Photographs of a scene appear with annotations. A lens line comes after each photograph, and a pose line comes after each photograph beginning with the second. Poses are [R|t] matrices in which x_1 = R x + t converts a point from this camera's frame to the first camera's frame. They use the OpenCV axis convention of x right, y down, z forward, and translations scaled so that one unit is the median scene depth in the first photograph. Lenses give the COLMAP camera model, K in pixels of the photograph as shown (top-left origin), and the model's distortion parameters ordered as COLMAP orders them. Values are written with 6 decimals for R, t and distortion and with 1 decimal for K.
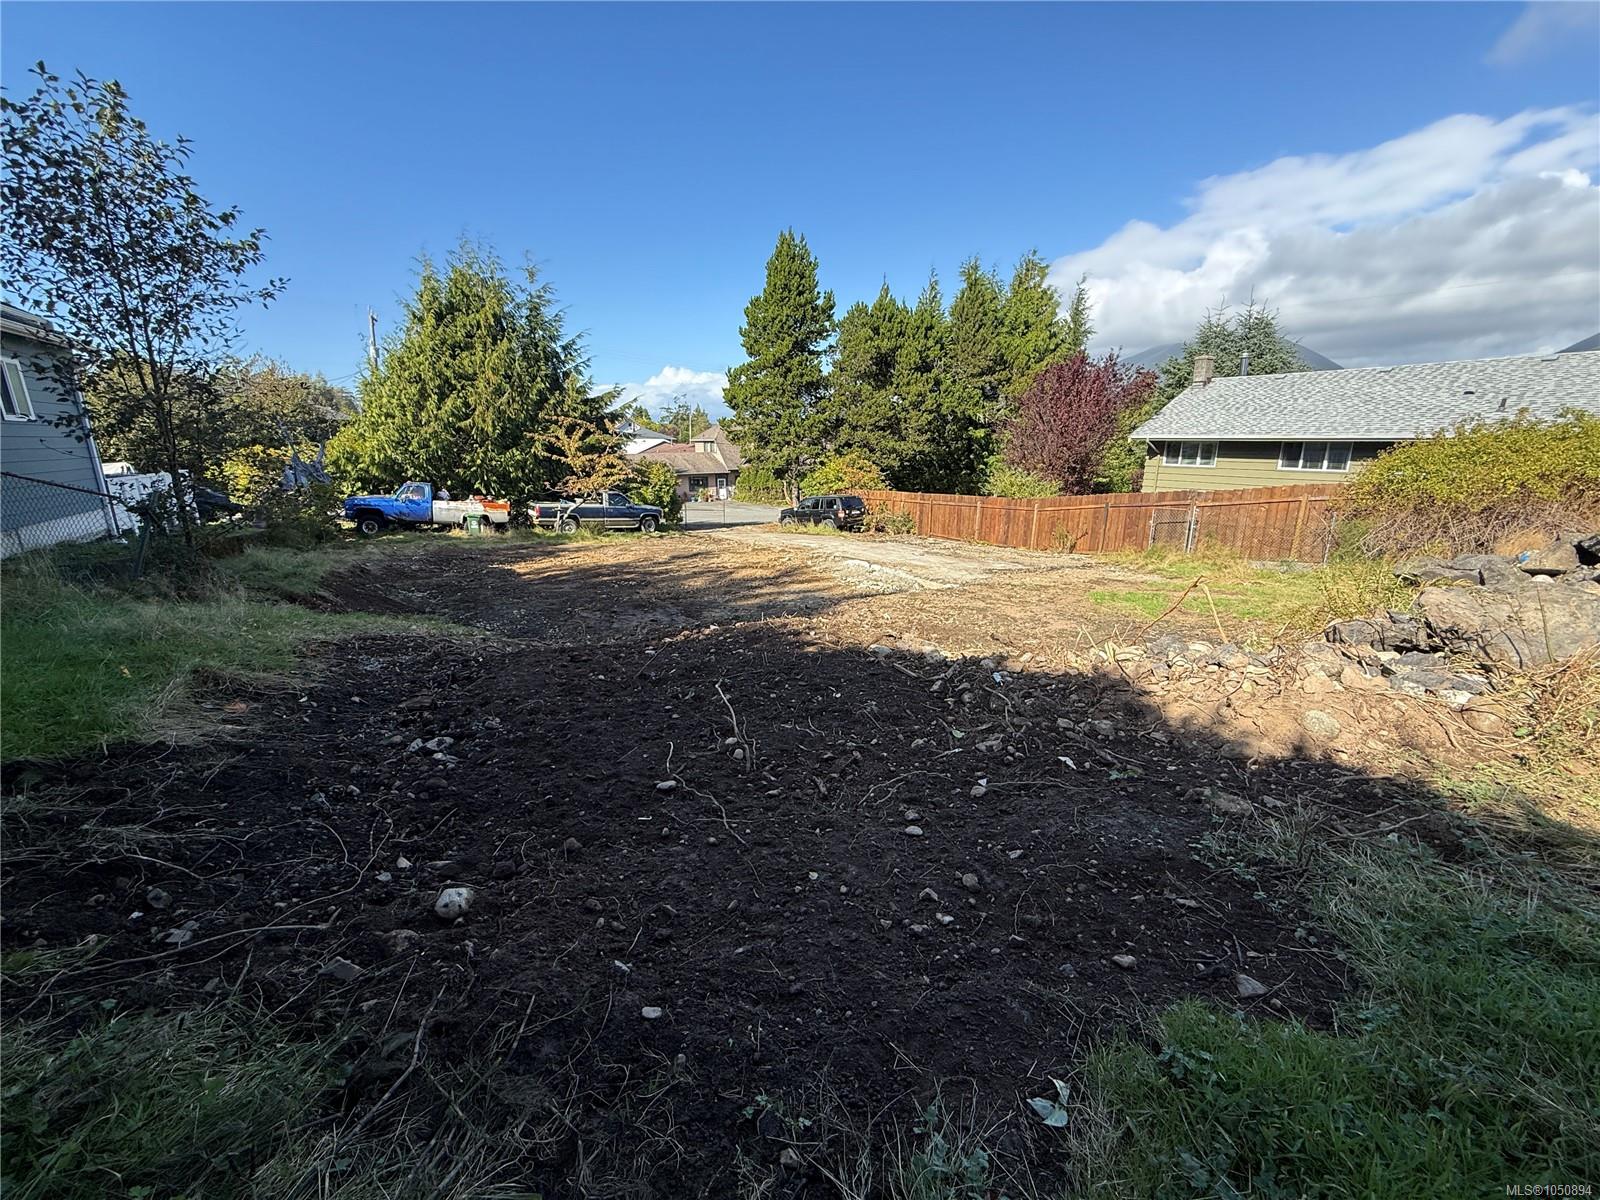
lens RADIAL K [[632.6, 0, 798.2], [0, 632.6, 603.9], [0, 0, 1]] dist [-0.000257, 0.000431]
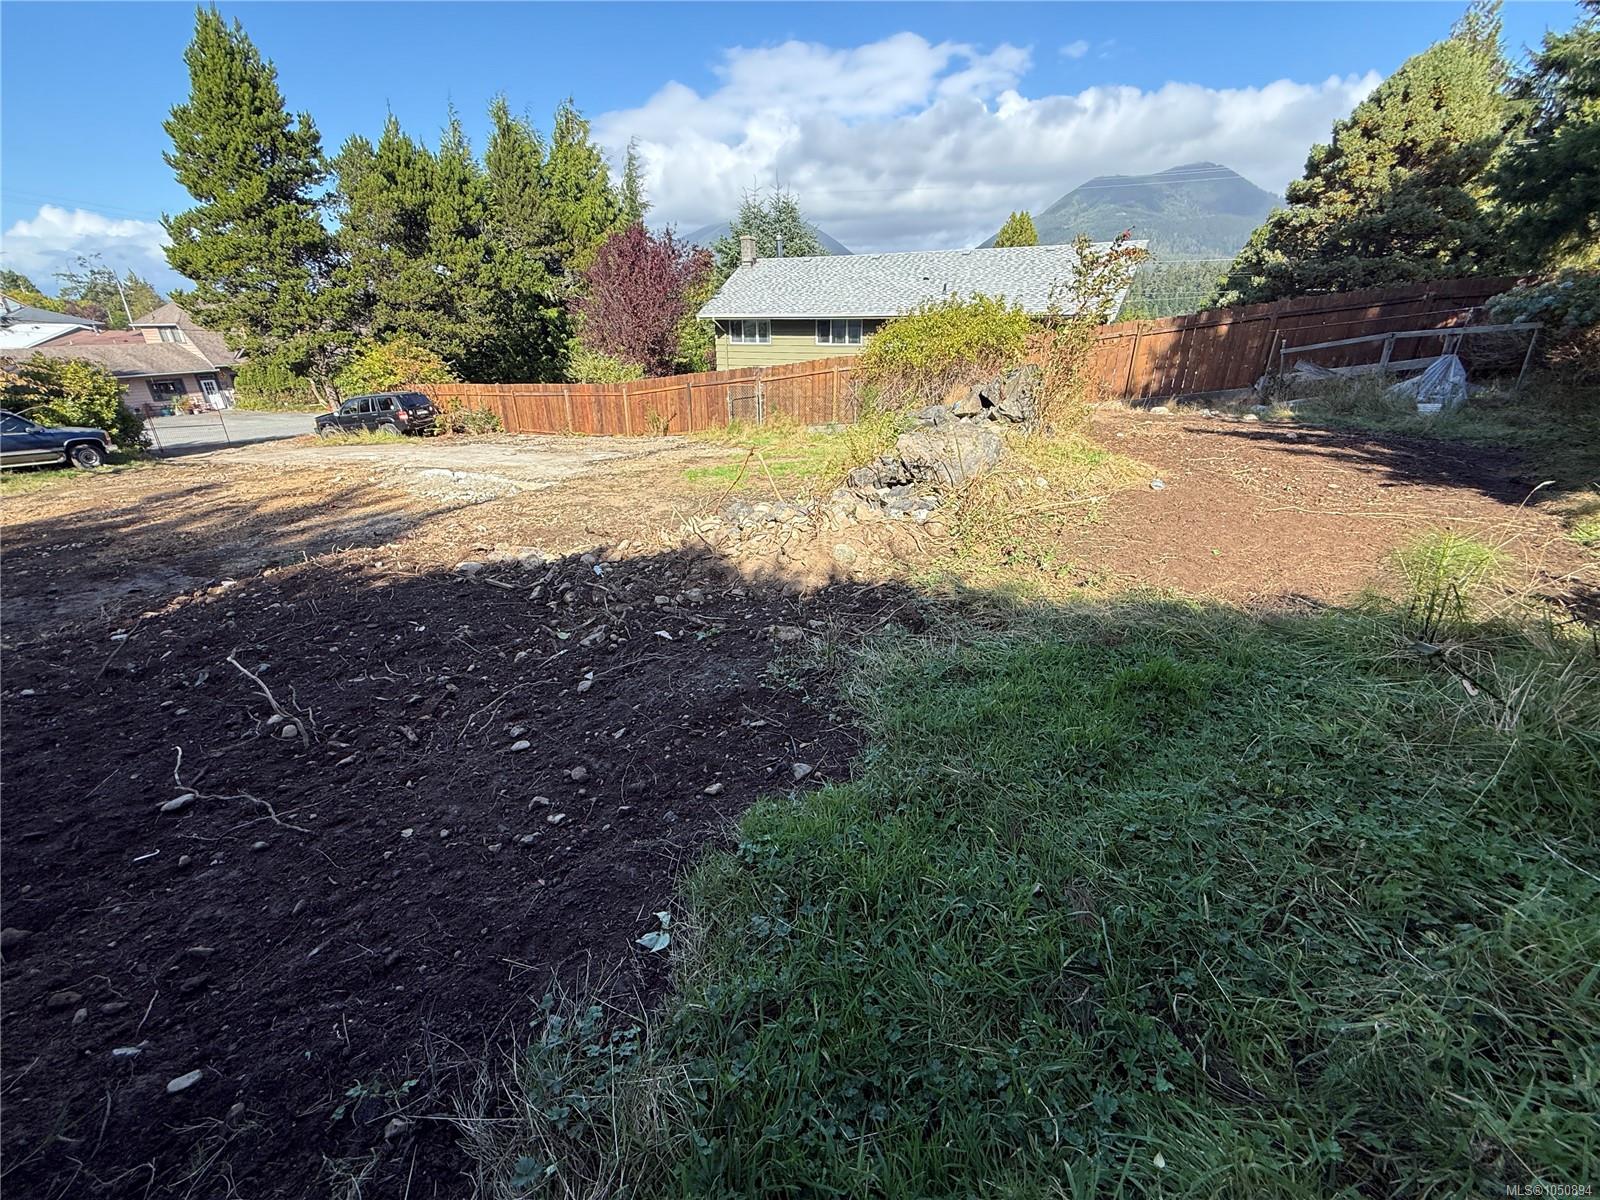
lens RADIAL K [[632.6, 0, 796.1], [0, 632.6, 599.5], [0, 0, 1]] dist [-0.000257, 0.000431]
pose [[0.827079, -0.234313, 0.510918, 0.047453], [0.149225, 0.967884, 0.202316, 0.004895], [-0.541914, -0.091089, 0.835483, -0.008431]]
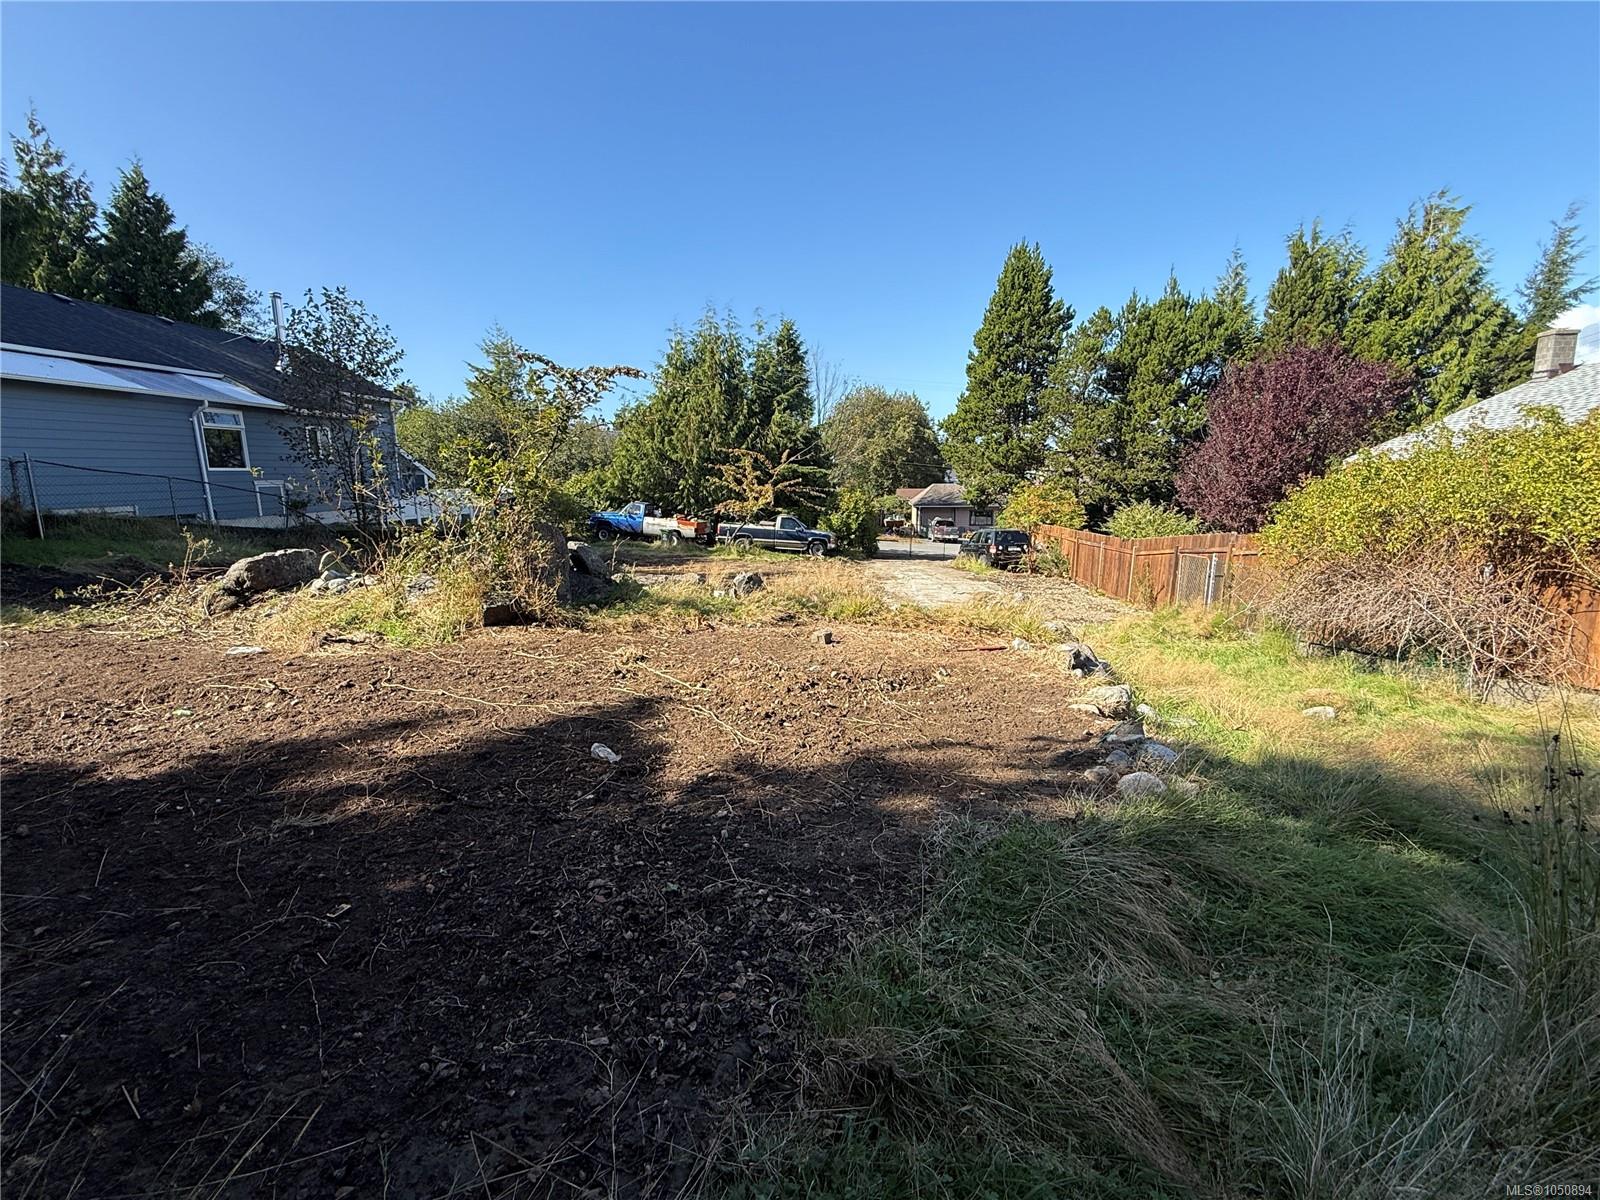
lens RADIAL K [[719.0, 0, 801.7], [0, 719.0, 599.8], [0, 0, 1]] dist [0.000567, 0.002051]
pose [[0.808259, 0.101590, -0.579998, 1.590340], [-0.143167, 0.989351, -0.026221, -0.024655], [0.571158, 0.104230, 0.814196, 0.106129]]
